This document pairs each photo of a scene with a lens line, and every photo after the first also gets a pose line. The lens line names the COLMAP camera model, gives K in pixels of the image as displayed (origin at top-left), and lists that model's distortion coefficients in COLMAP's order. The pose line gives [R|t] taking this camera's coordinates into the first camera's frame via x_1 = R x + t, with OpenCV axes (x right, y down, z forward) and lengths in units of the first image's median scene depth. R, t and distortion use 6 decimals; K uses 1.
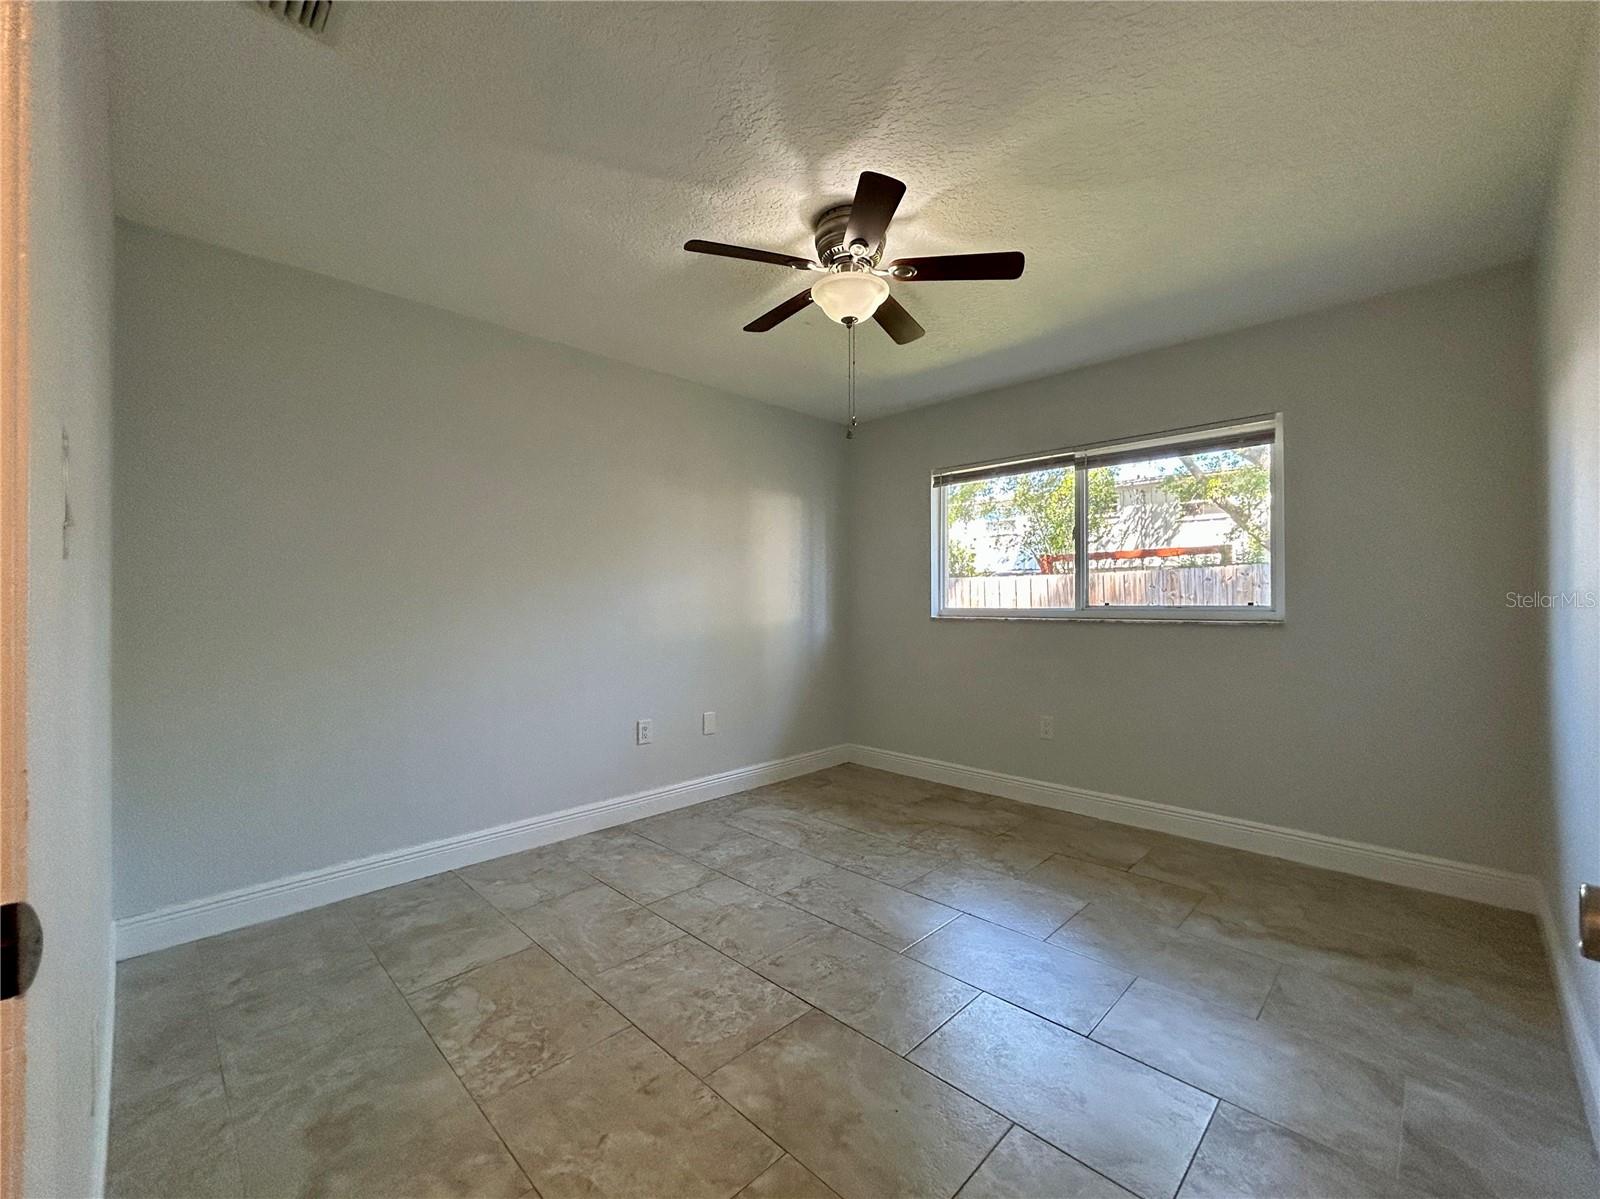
lens RADIAL K [[651.9, 0, 800.0], [0, 651.9, 599.5], [0, 0, 1]] dist [-0.001475, 0.000054]
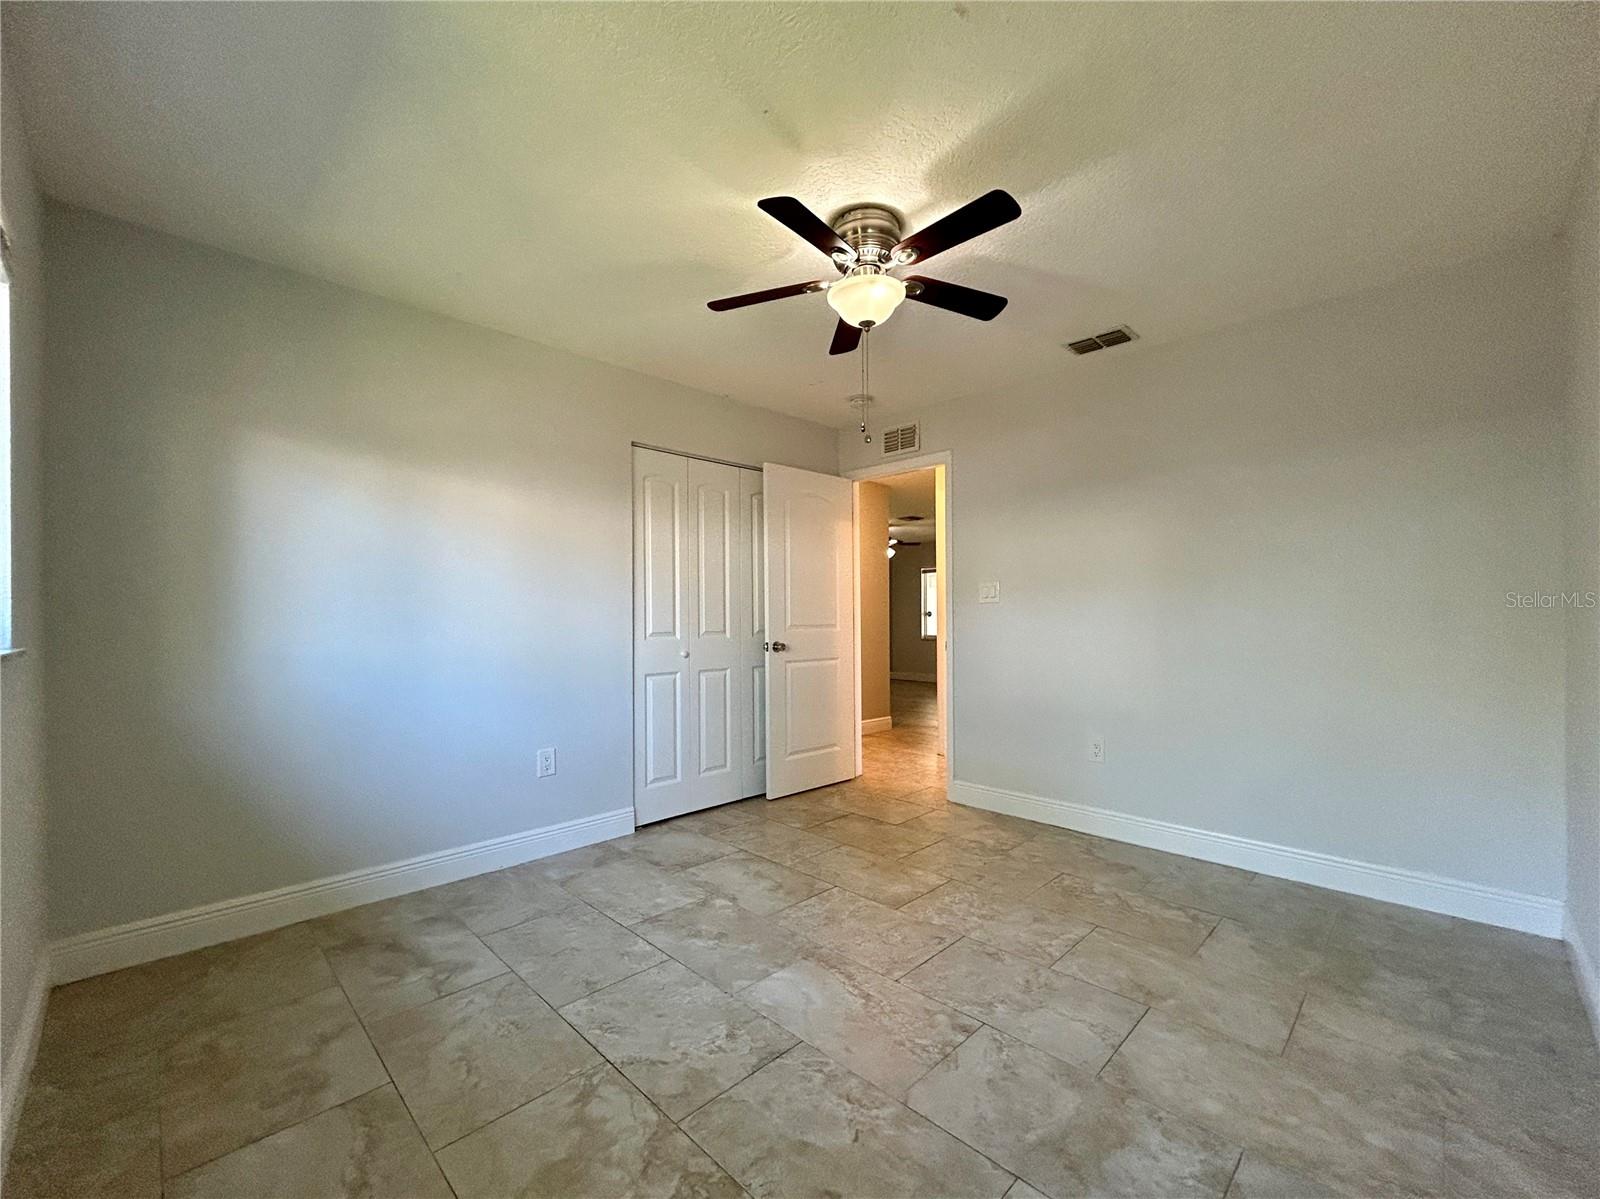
lens RADIAL K [[651.9, 0, 800.0], [0, 651.9, 599.5], [0, 0, 1]] dist [-0.001475, 0.000054]
pose [[-0.999956, 0.008083, 0.004730, 0.167680], [0.007944, 0.999555, -0.028766, 0.019803], [-0.004960, -0.028727, -0.999575, 1.897110]]
